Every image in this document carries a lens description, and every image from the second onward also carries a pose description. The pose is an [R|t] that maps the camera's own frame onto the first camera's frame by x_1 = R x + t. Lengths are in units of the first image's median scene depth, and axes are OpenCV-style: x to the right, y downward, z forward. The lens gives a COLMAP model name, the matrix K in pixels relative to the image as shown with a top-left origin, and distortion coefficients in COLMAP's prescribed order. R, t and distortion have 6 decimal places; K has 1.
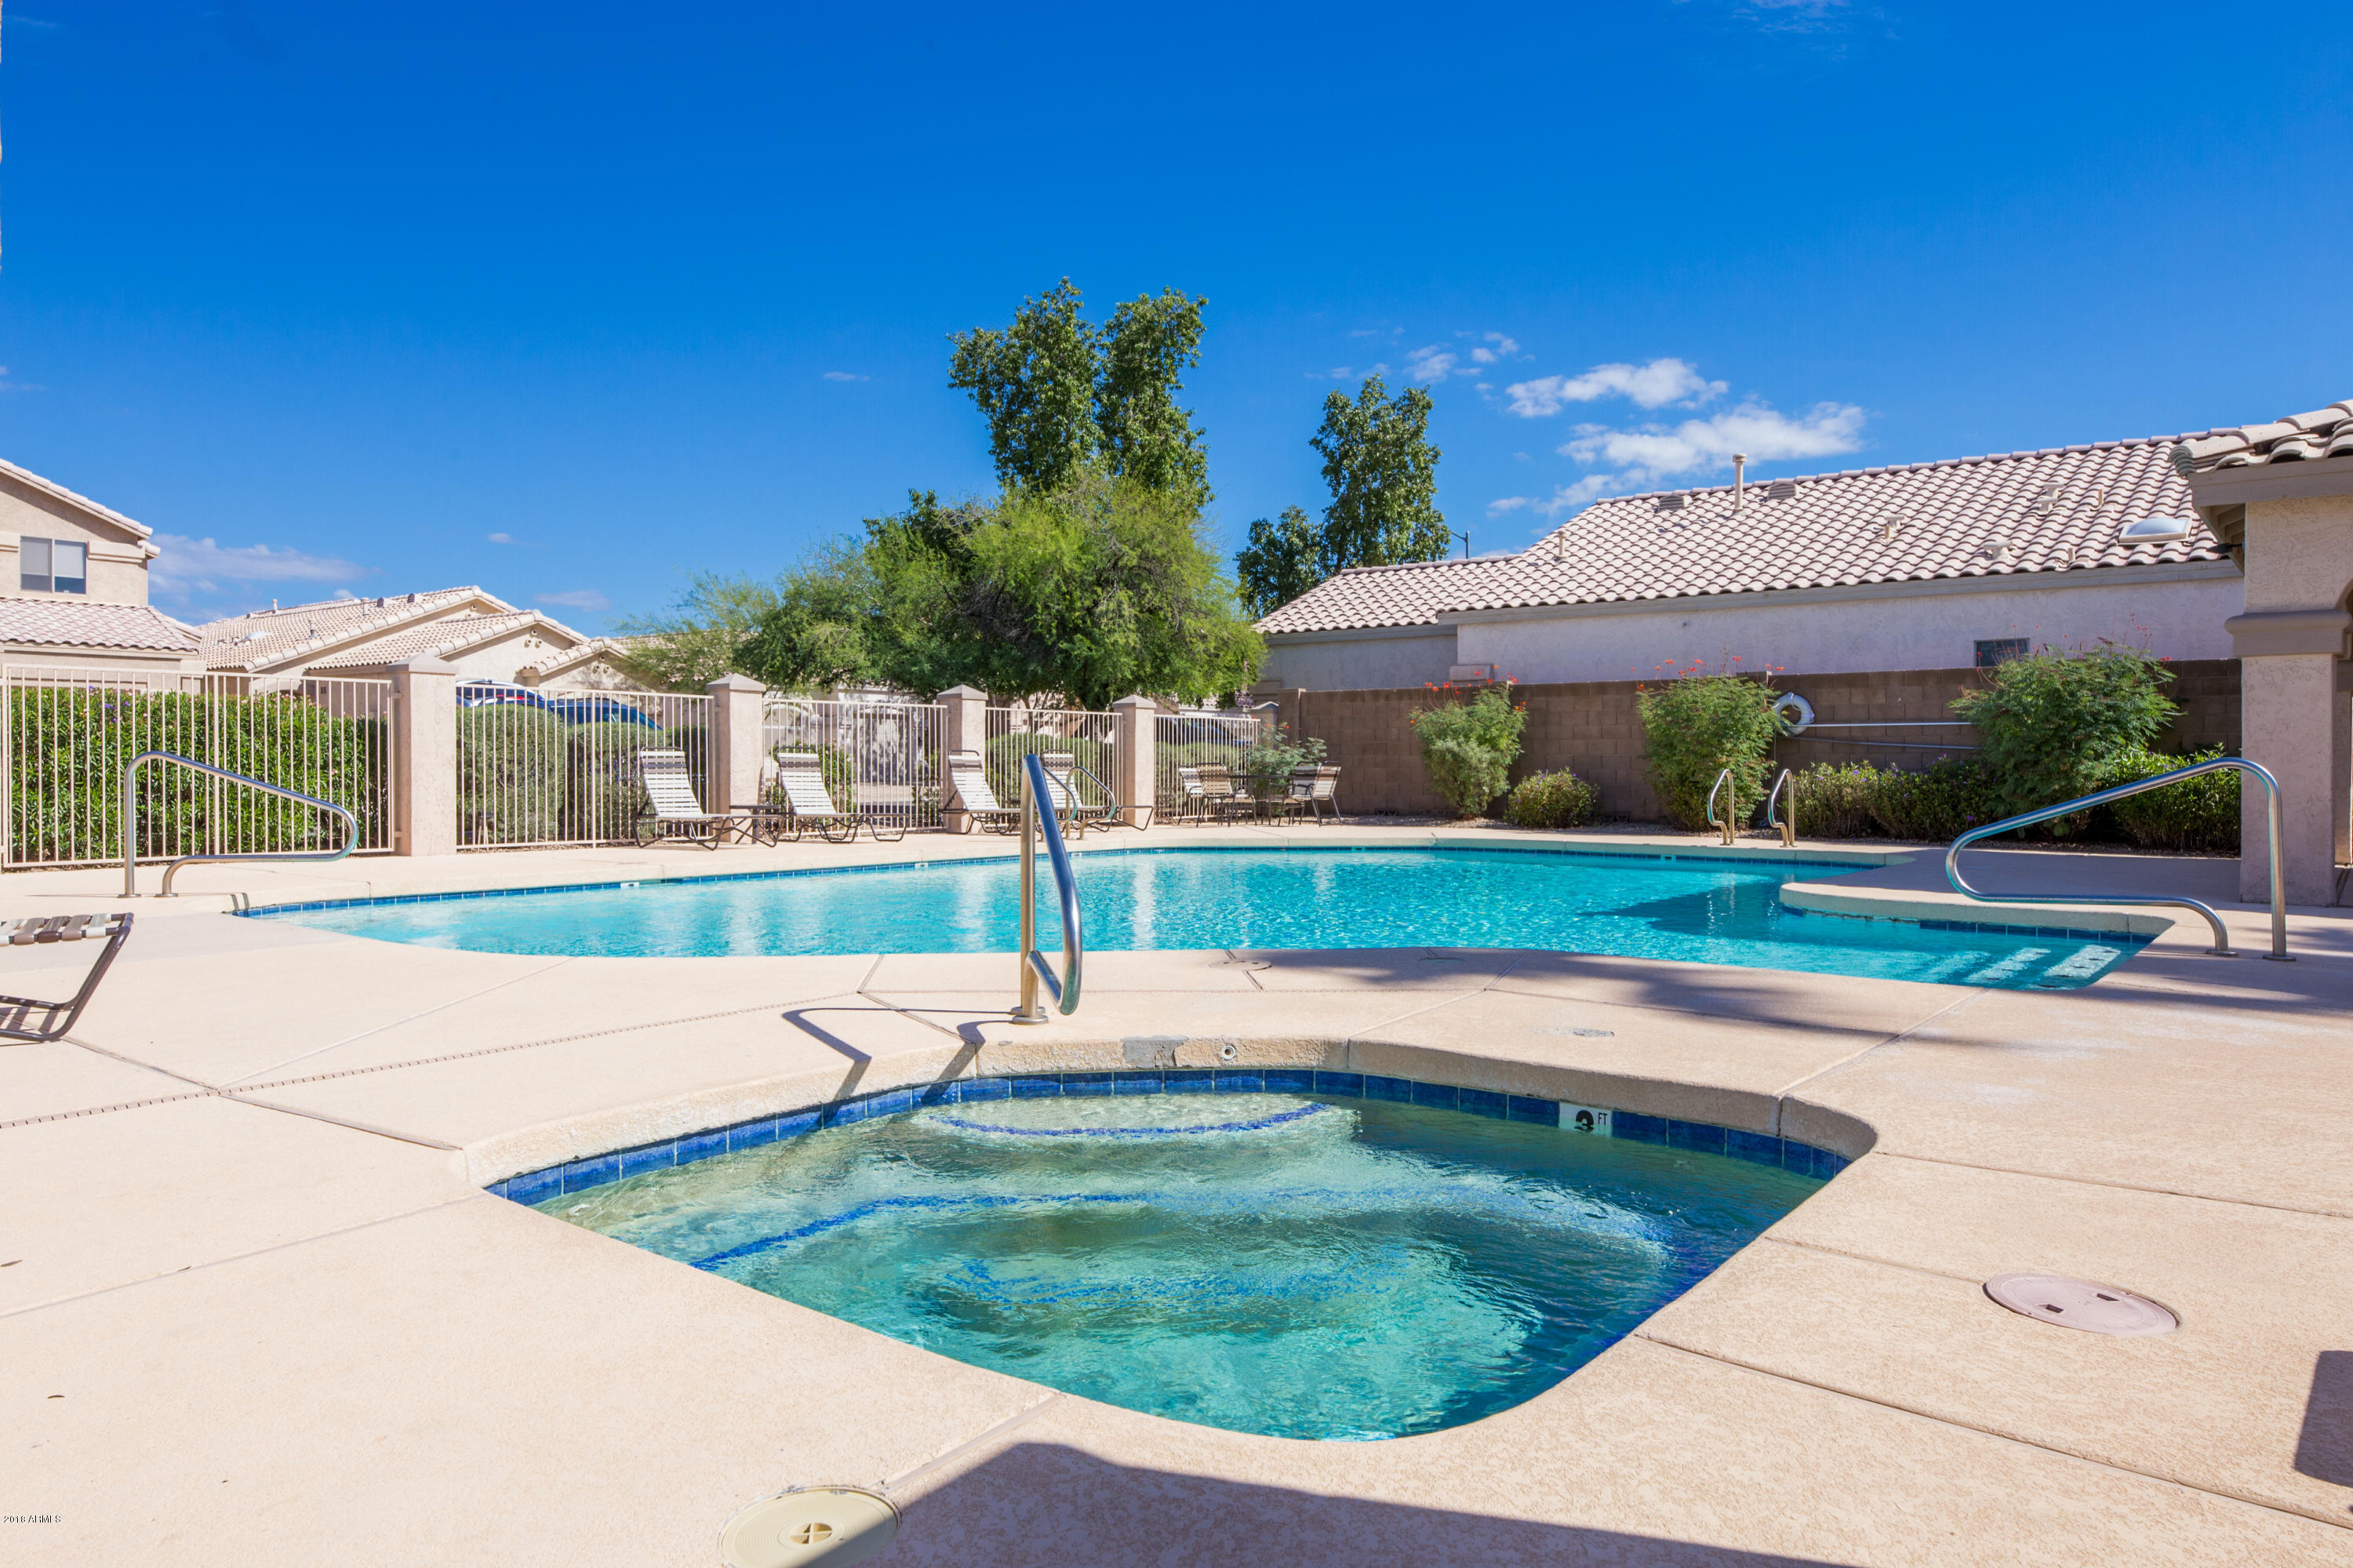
lens RADIAL K [[1507.5, 0, 1176.5], [0, 1507.5, 784.0], [0, 0, 1]] dist [0.041679, 0.000115]
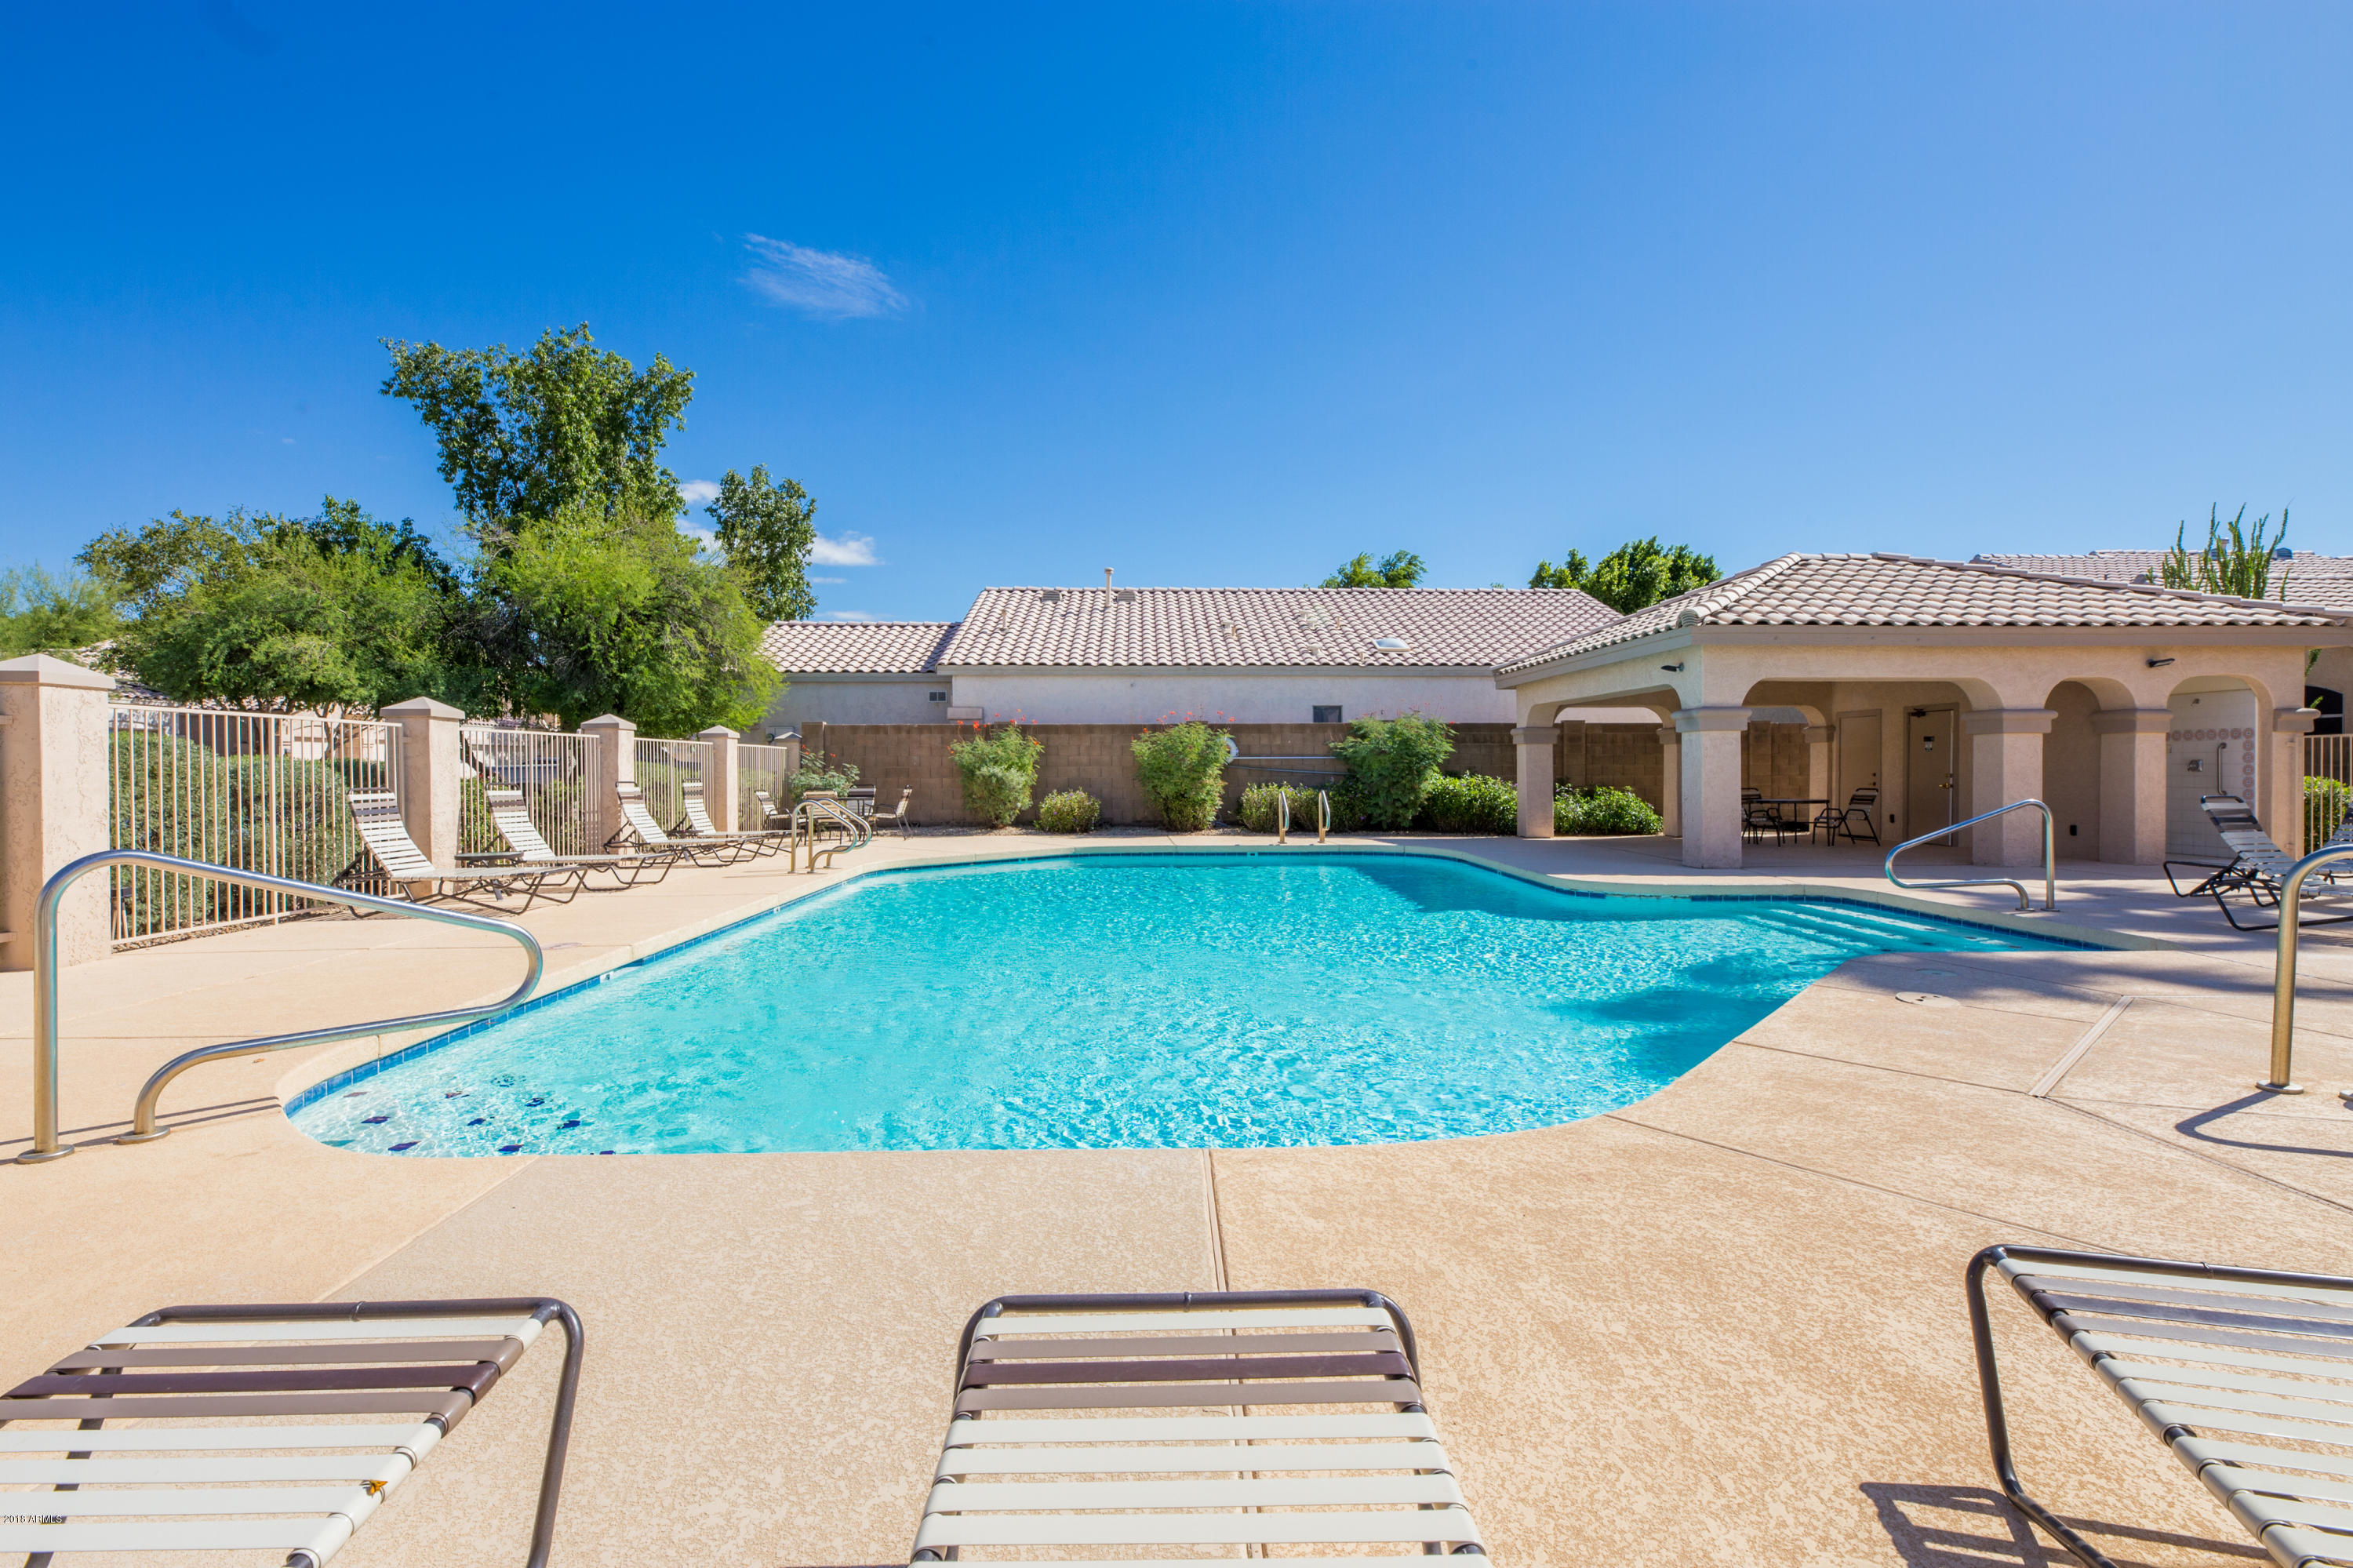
lens RADIAL K [[1050.8, 0, 1180.4], [0, 1050.8, 778.1], [0, 0, 1]] dist [0.008922, -0.007113]
pose [[0.752639, -0.010977, 0.658342, -0.285897], [0.015186, 0.999884, -0.000689, -0.016968], [-0.658259, 0.010516, 0.752718, 0.229431]]
